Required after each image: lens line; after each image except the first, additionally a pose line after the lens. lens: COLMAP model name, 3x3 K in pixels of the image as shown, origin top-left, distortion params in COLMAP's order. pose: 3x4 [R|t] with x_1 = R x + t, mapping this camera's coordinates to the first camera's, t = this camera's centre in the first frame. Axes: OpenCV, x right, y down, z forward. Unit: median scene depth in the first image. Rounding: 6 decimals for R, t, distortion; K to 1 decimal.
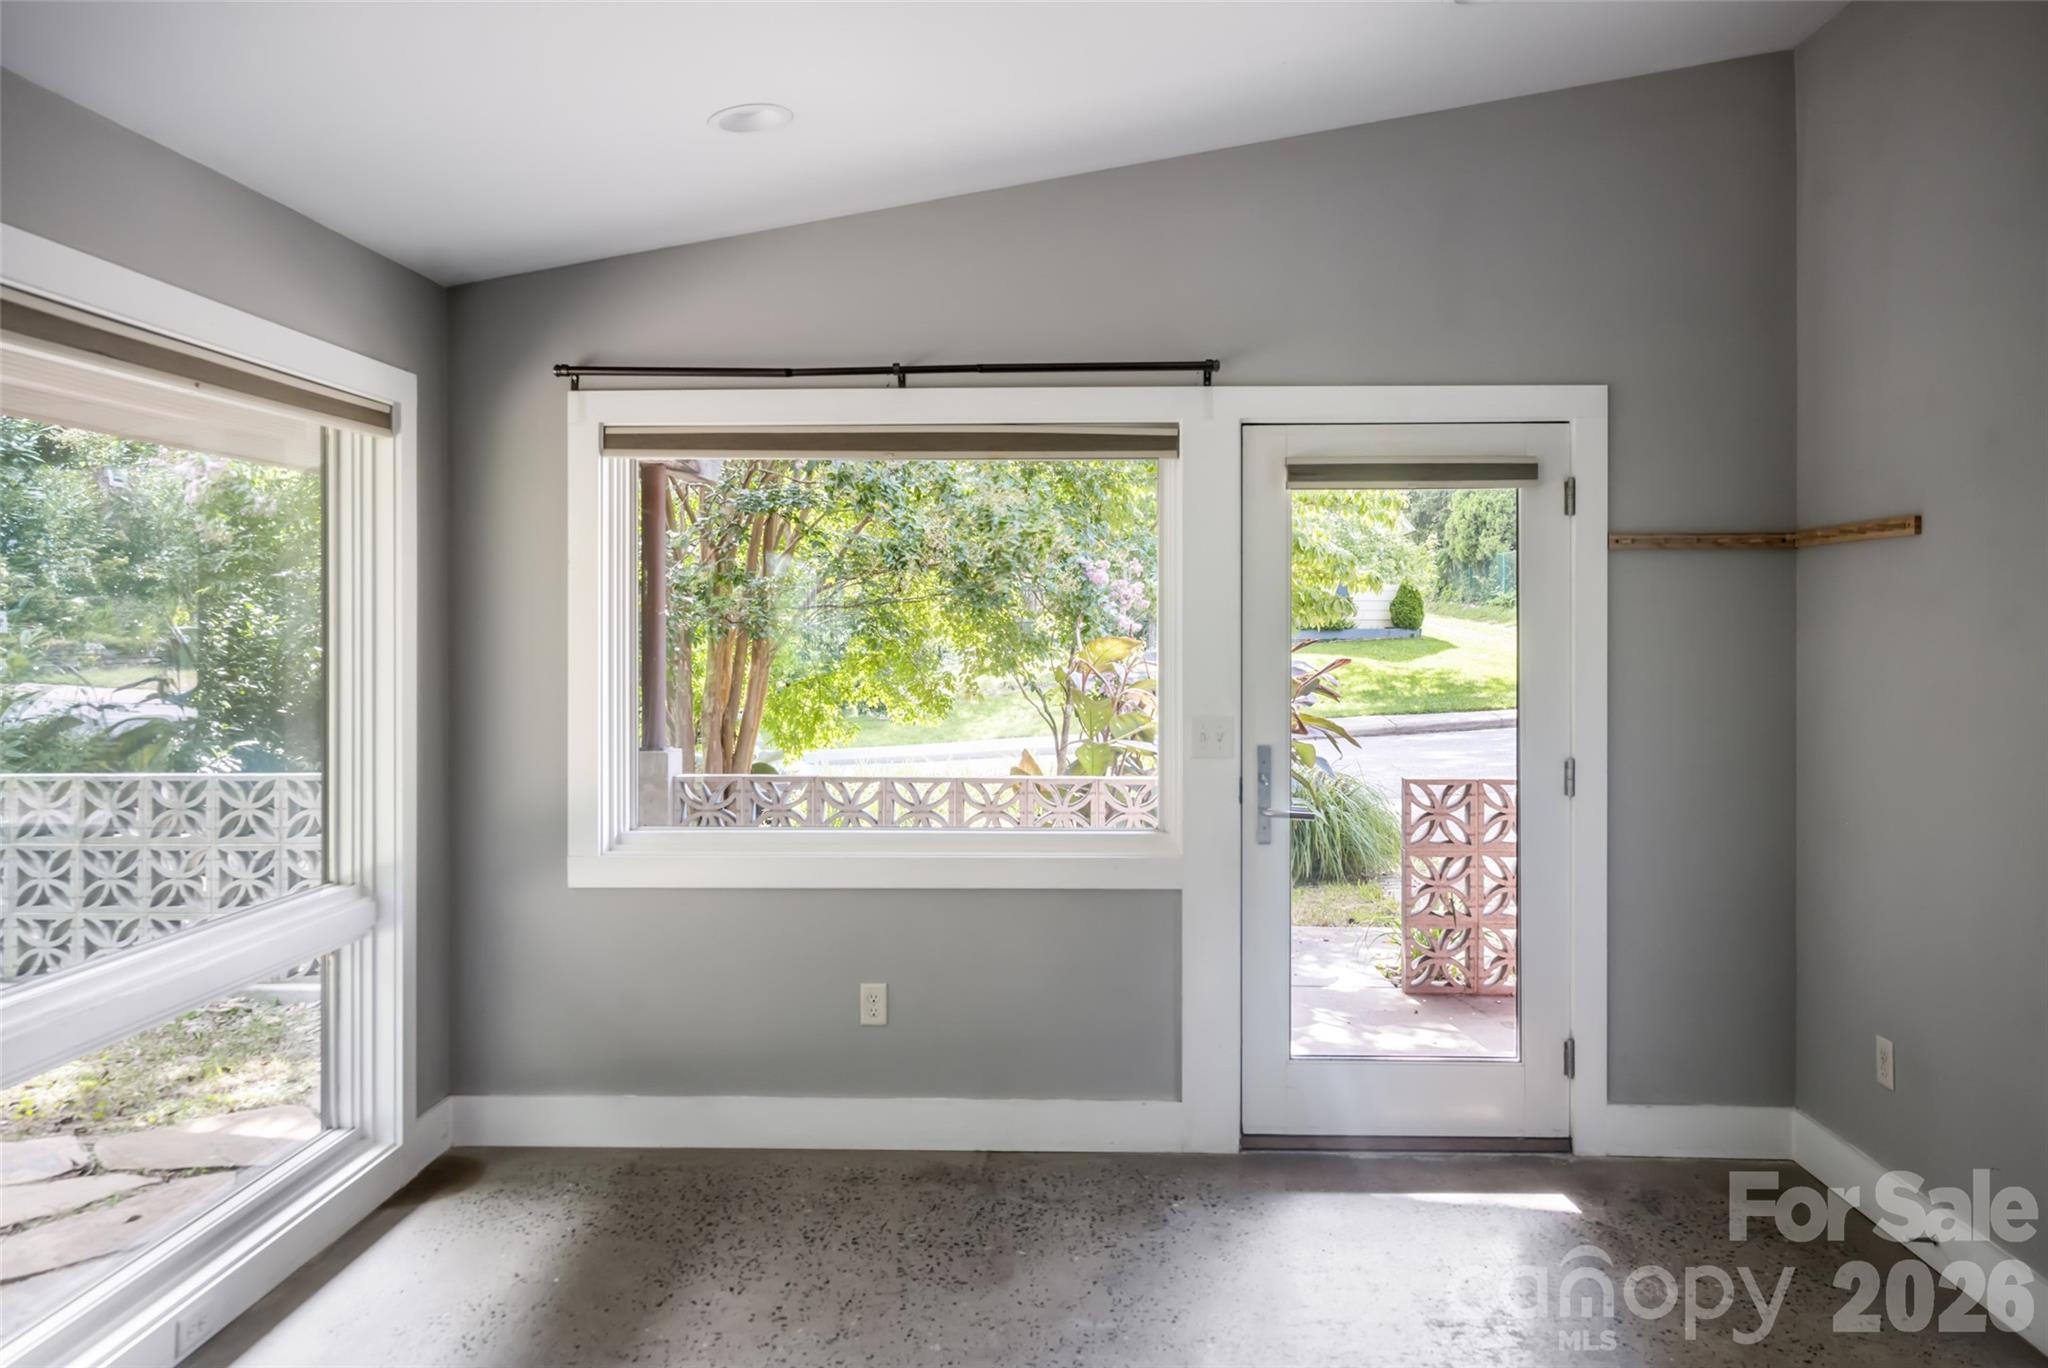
lens RADIAL K [[1424.4, 0, 1061.5], [0, 1424.4, 617.1], [0, 0, 1]] dist [0.001548, -0.003613]
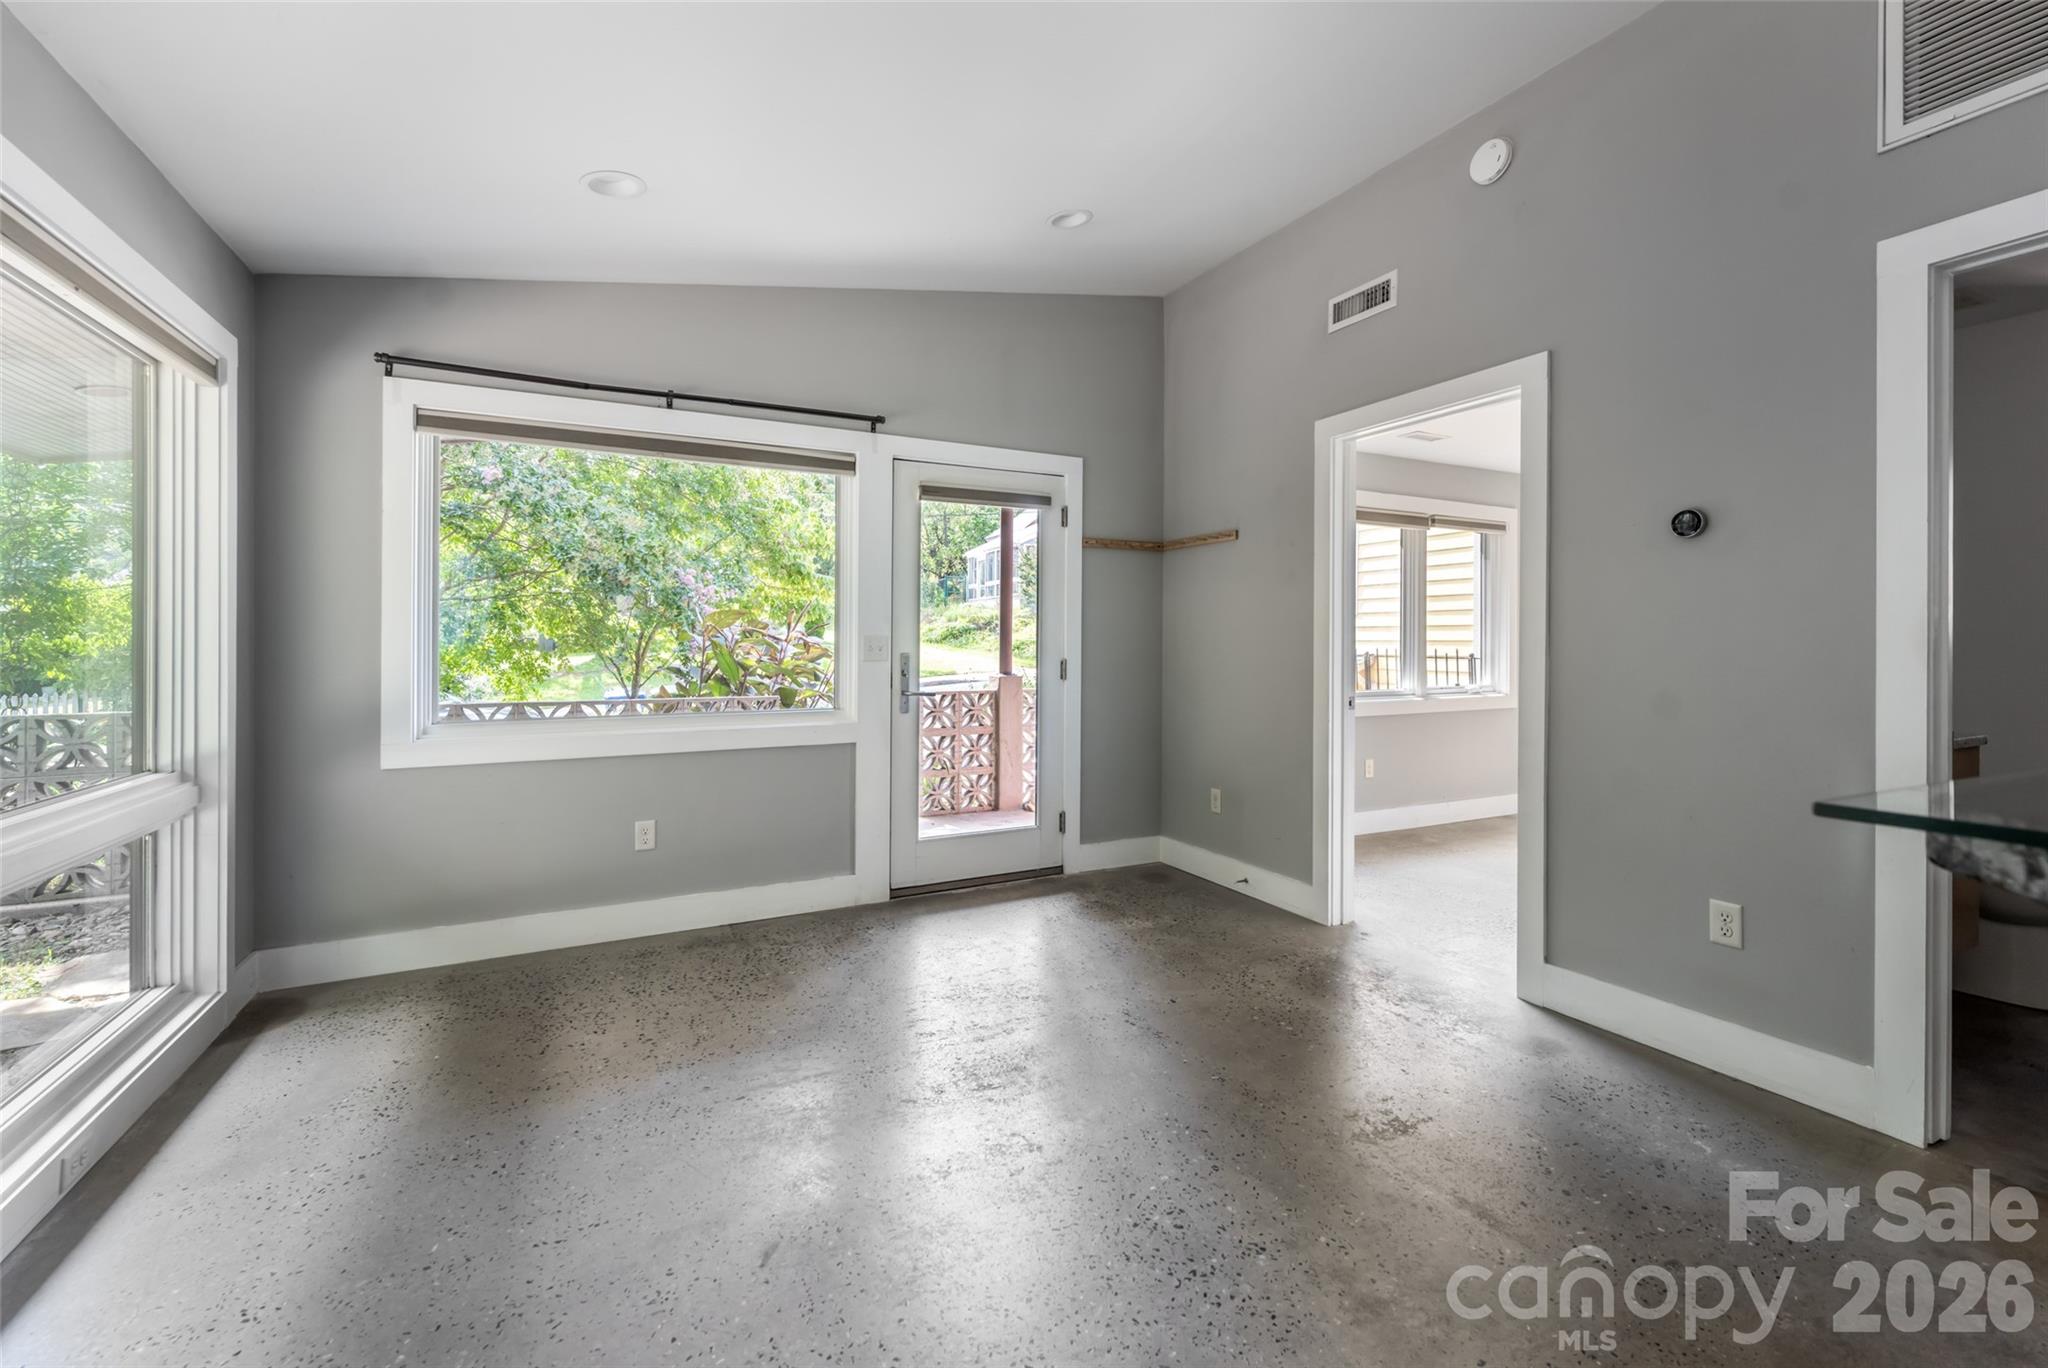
lens RADIAL K [[844.8, 0, 1033.8], [0, 844.8, 636.2], [0, 0, 1]] dist [-0.001112, -0.000017]
pose [[0.873527, 0.004756, 0.486752, -0.207299], [-0.005649, 0.999984, 0.000366, 0.069162], [-0.486742, -0.003069, 0.873540, 0.066620]]
